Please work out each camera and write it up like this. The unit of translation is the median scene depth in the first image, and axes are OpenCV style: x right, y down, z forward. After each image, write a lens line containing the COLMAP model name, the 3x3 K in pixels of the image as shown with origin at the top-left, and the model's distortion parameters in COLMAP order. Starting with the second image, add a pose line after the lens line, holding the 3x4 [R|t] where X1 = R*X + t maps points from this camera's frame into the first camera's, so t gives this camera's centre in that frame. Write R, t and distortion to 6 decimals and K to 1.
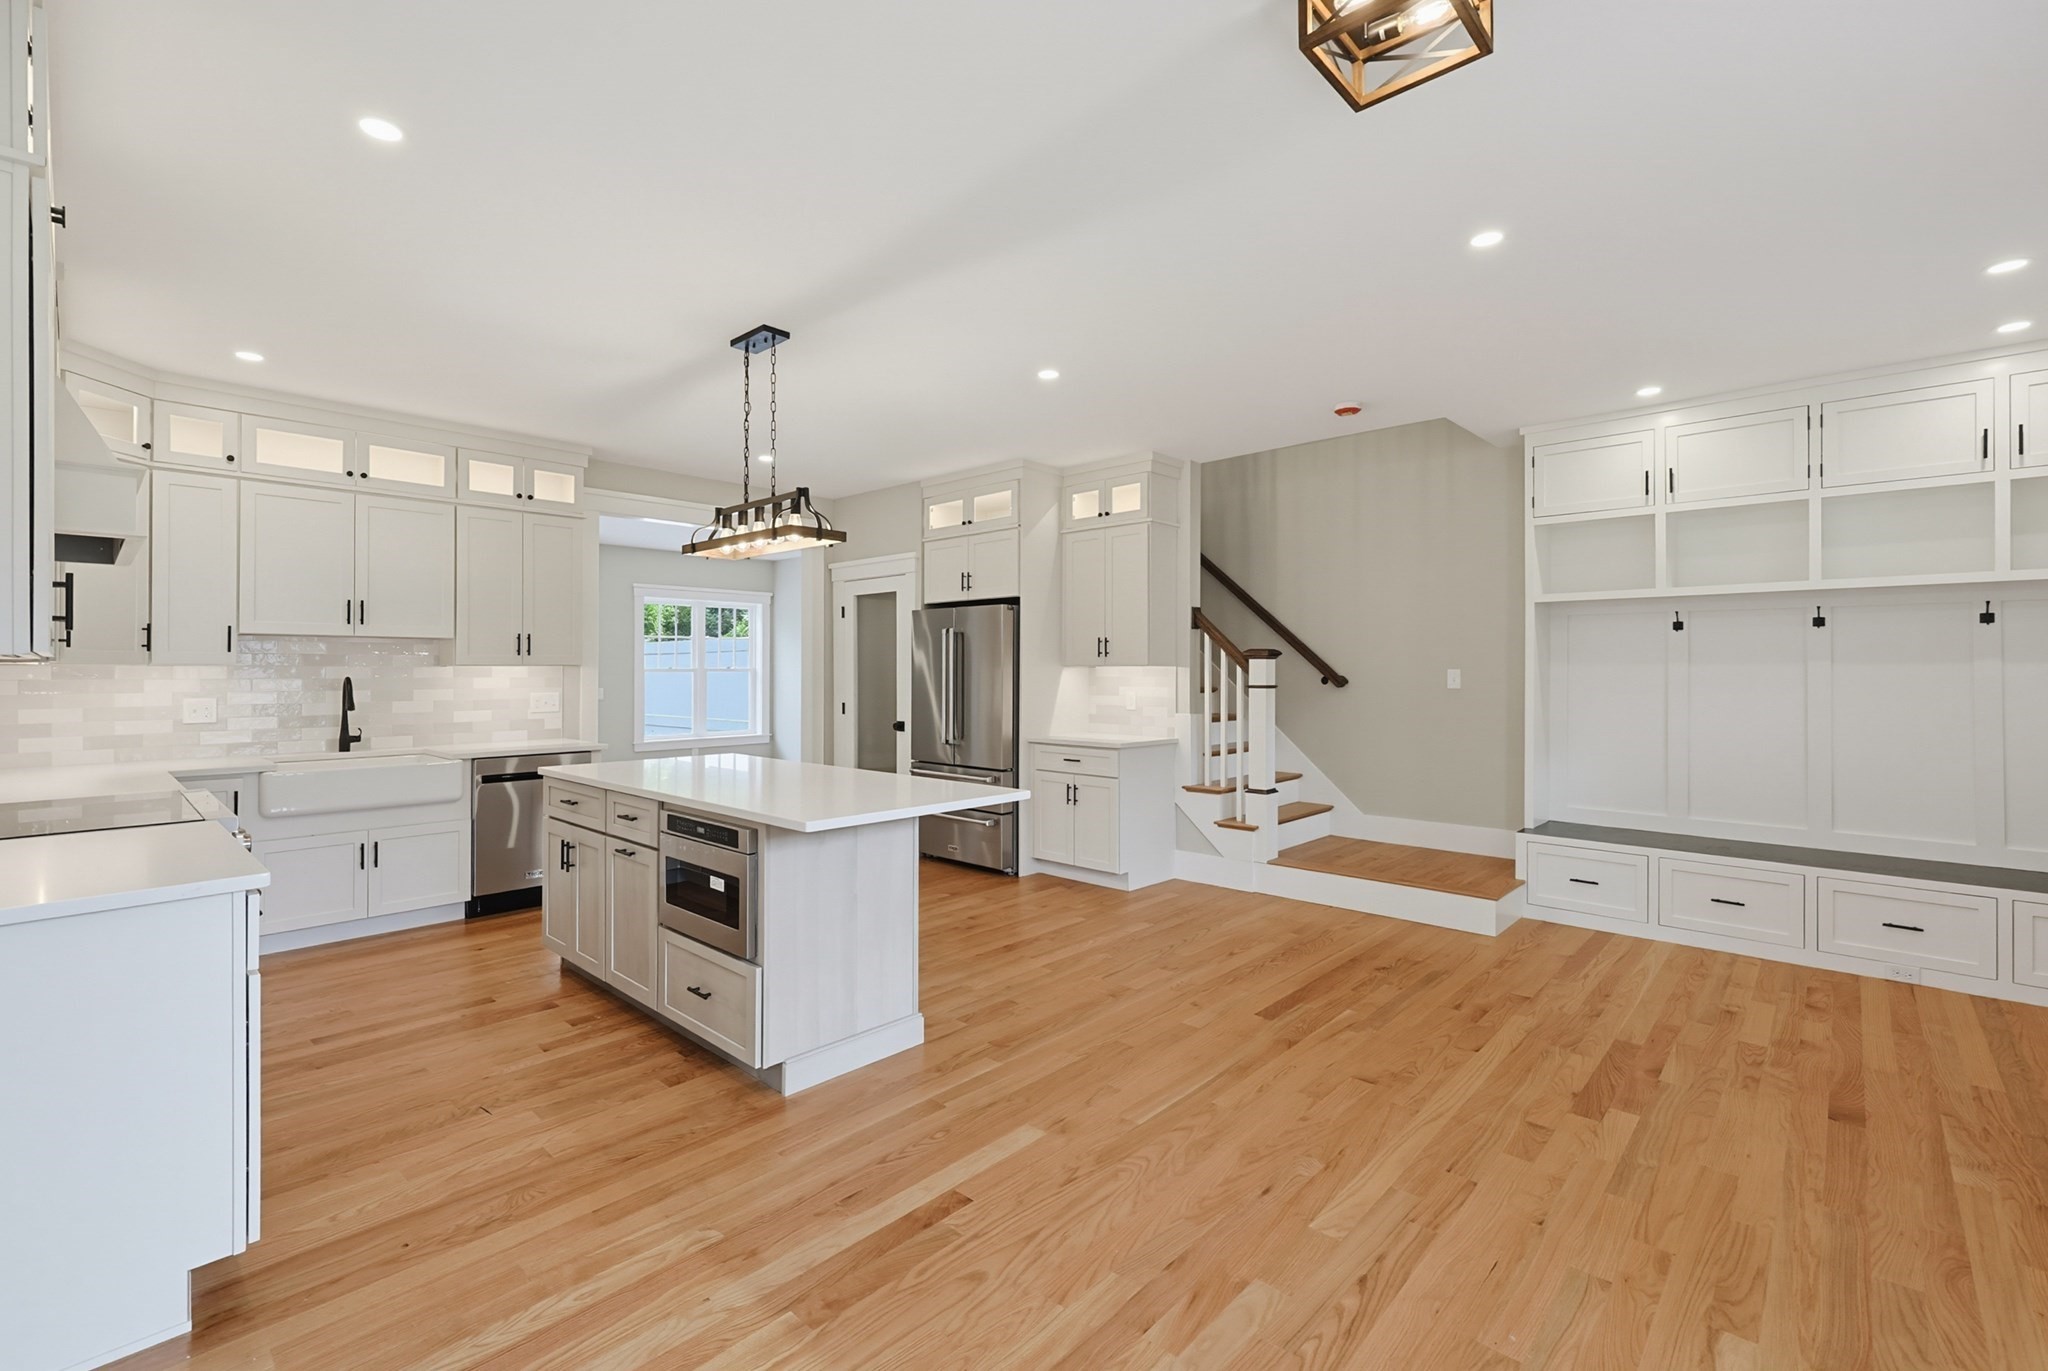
lens RADIAL K [[880.6, 0, 1031.2], [0, 880.6, 678.4], [0, 0, 1]] dist [0.001658, 0.000303]
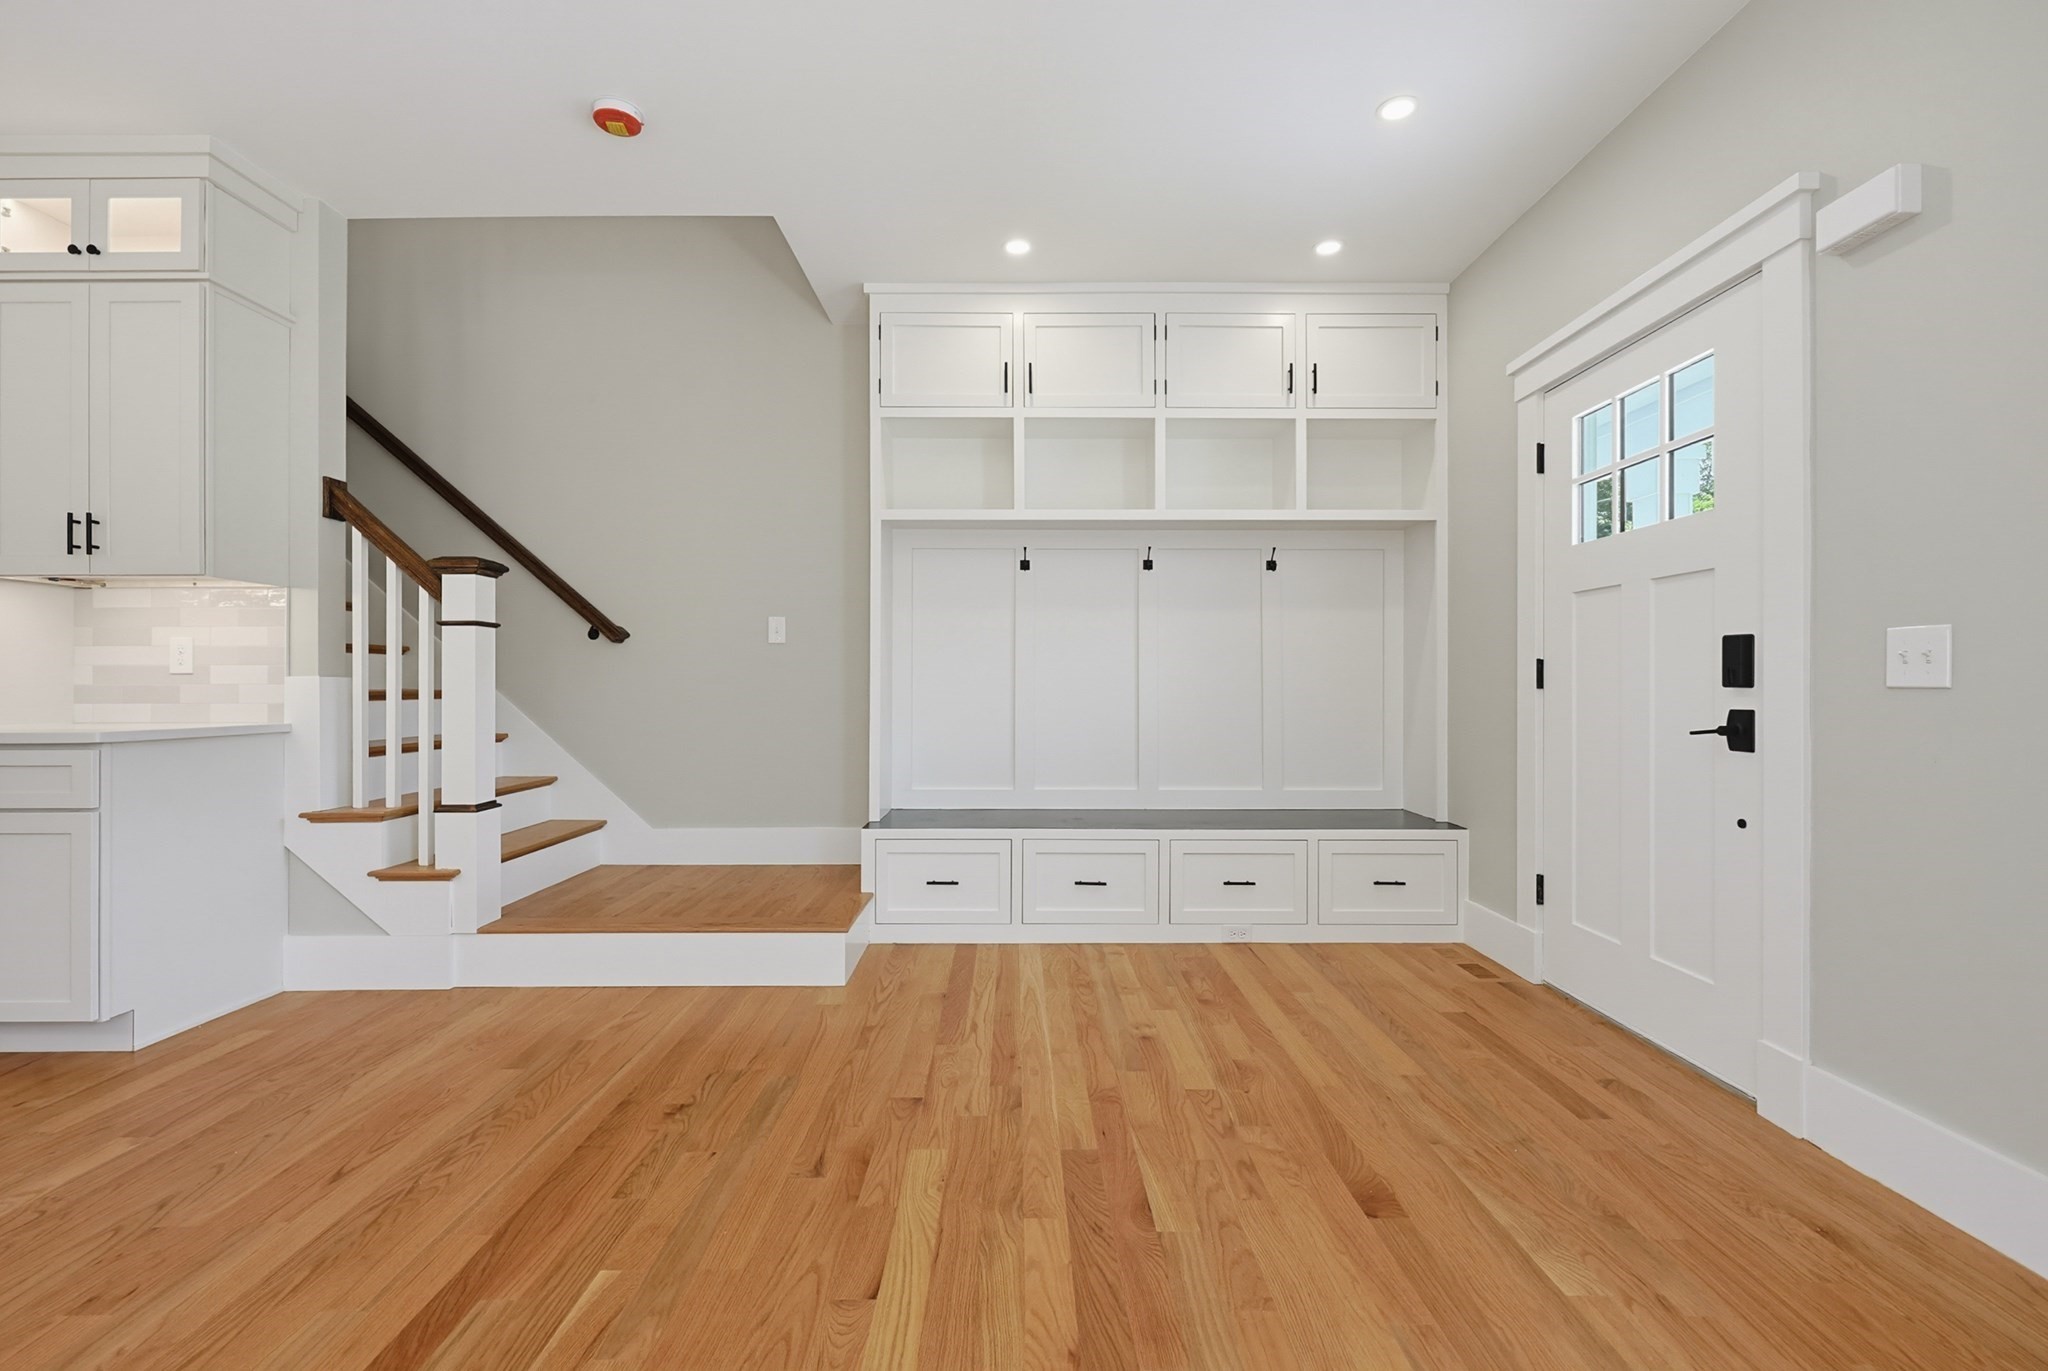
lens RADIAL K [[880.6, 0, 1031.2], [0, 880.6, 678.4], [0, 0, 1]] dist [0.001658, 0.000303]
pose [[0.727031, 0.003495, 0.686595, 0.143607], [0.005707, 0.999922, -0.011134, 0.056384], [-0.686580, 0.012013, 0.726955, 0.355643]]
